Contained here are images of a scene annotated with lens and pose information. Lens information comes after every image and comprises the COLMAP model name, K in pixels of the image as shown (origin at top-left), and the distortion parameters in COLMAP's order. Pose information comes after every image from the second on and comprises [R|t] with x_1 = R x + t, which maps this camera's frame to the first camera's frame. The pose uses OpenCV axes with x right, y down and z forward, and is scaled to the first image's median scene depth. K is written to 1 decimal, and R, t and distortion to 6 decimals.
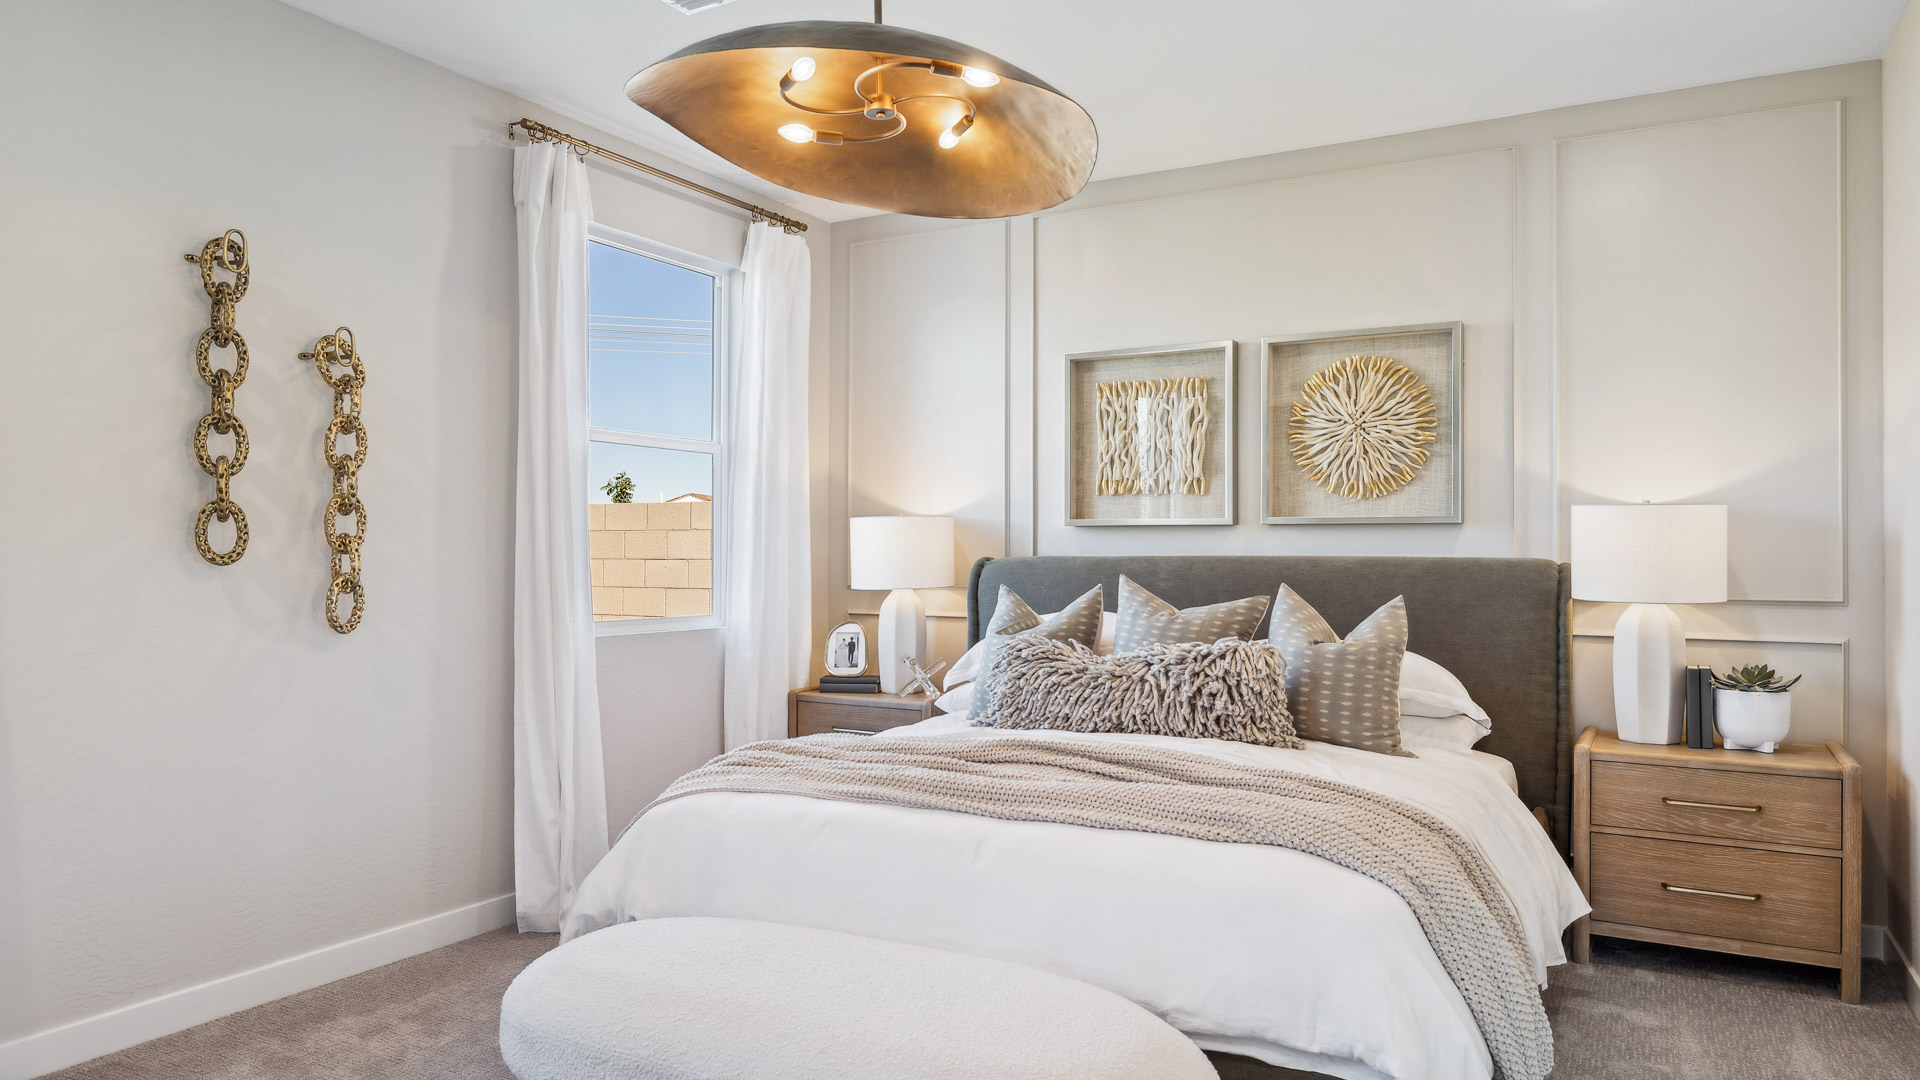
lens RADIAL K [[1254.3, 0, 971.5], [0, 1254.3, 540.5], [0, 0, 1]] dist [0.003430, 0.000564]
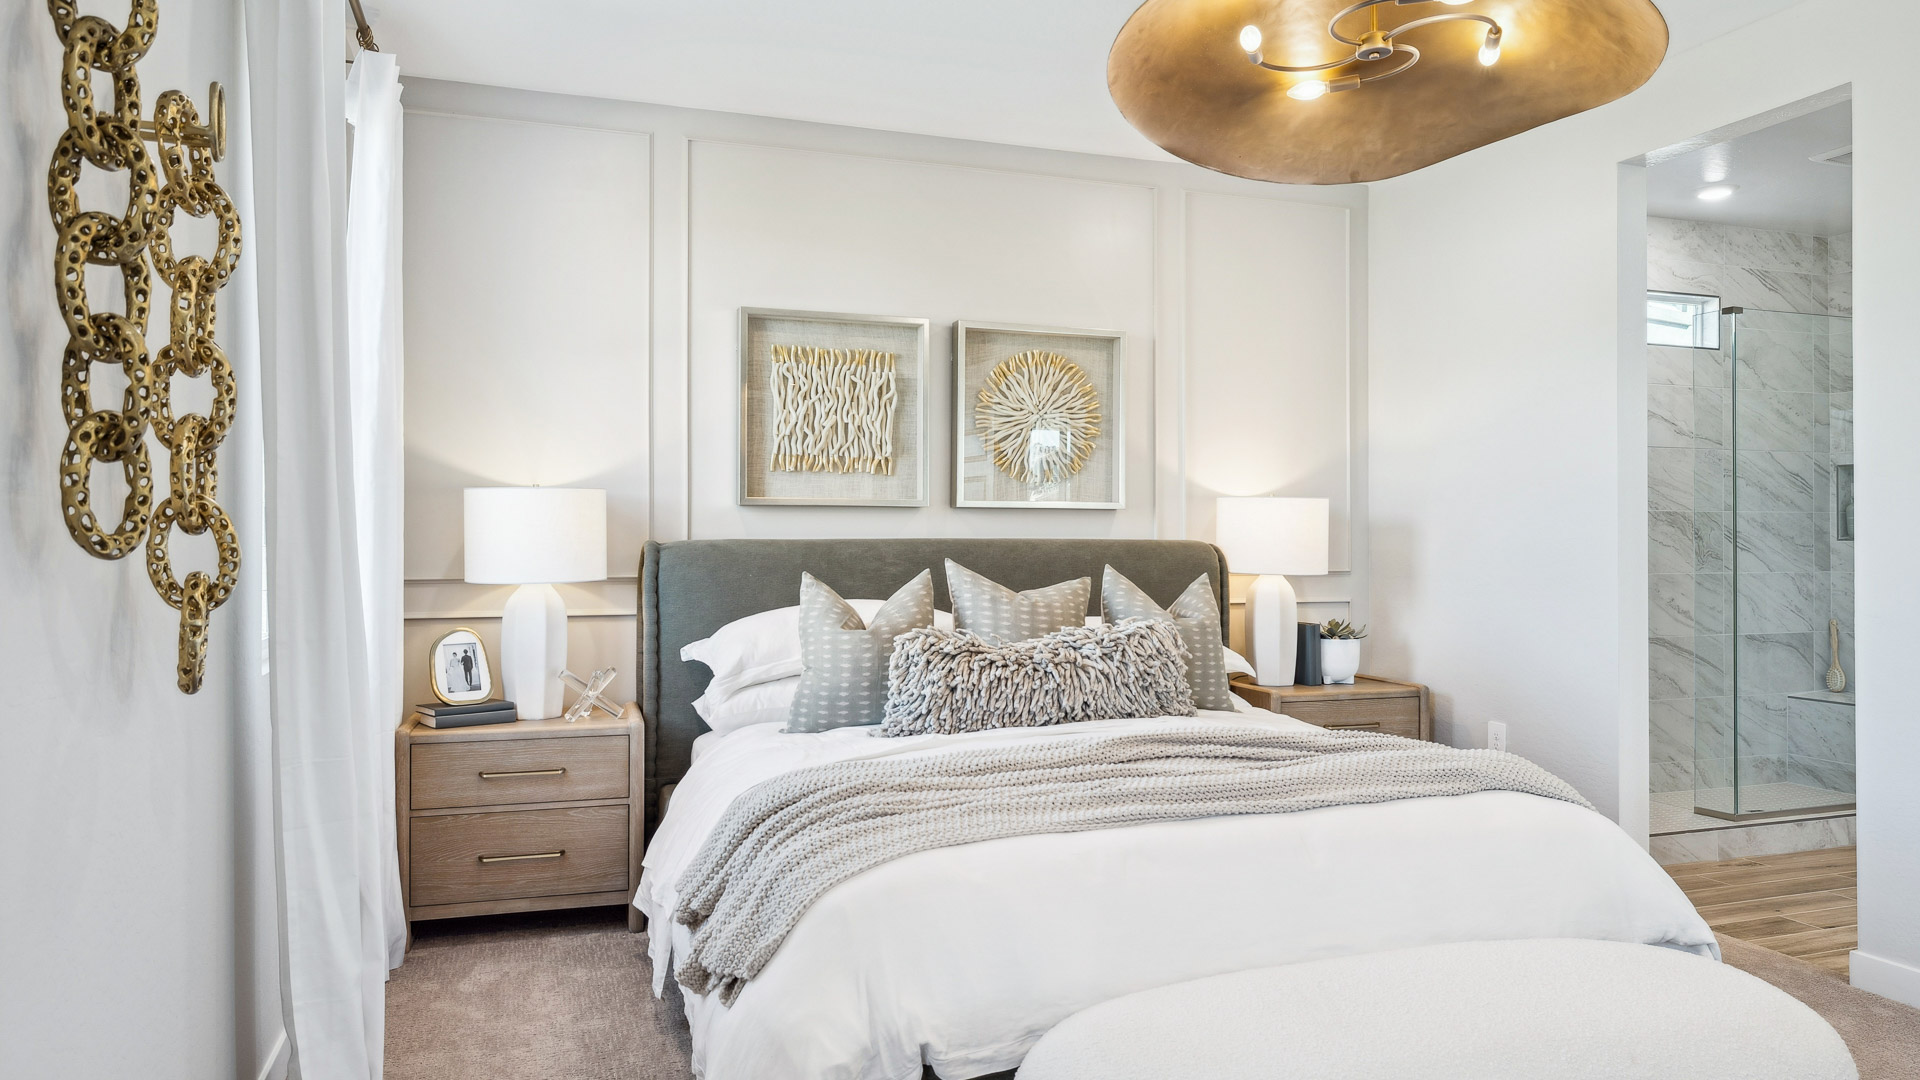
lens RADIAL K [[1254.3, 0, 971.5], [0, 1254.3, 540.5], [0, 0, 1]] dist [0.003430, 0.000564]
pose [[0.658224, -0.001933, 0.752820, -0.540638], [-0.007741, 0.999926, 0.009337, 0.004512], [-0.752783, -0.011973, 0.658160, 0.349187]]
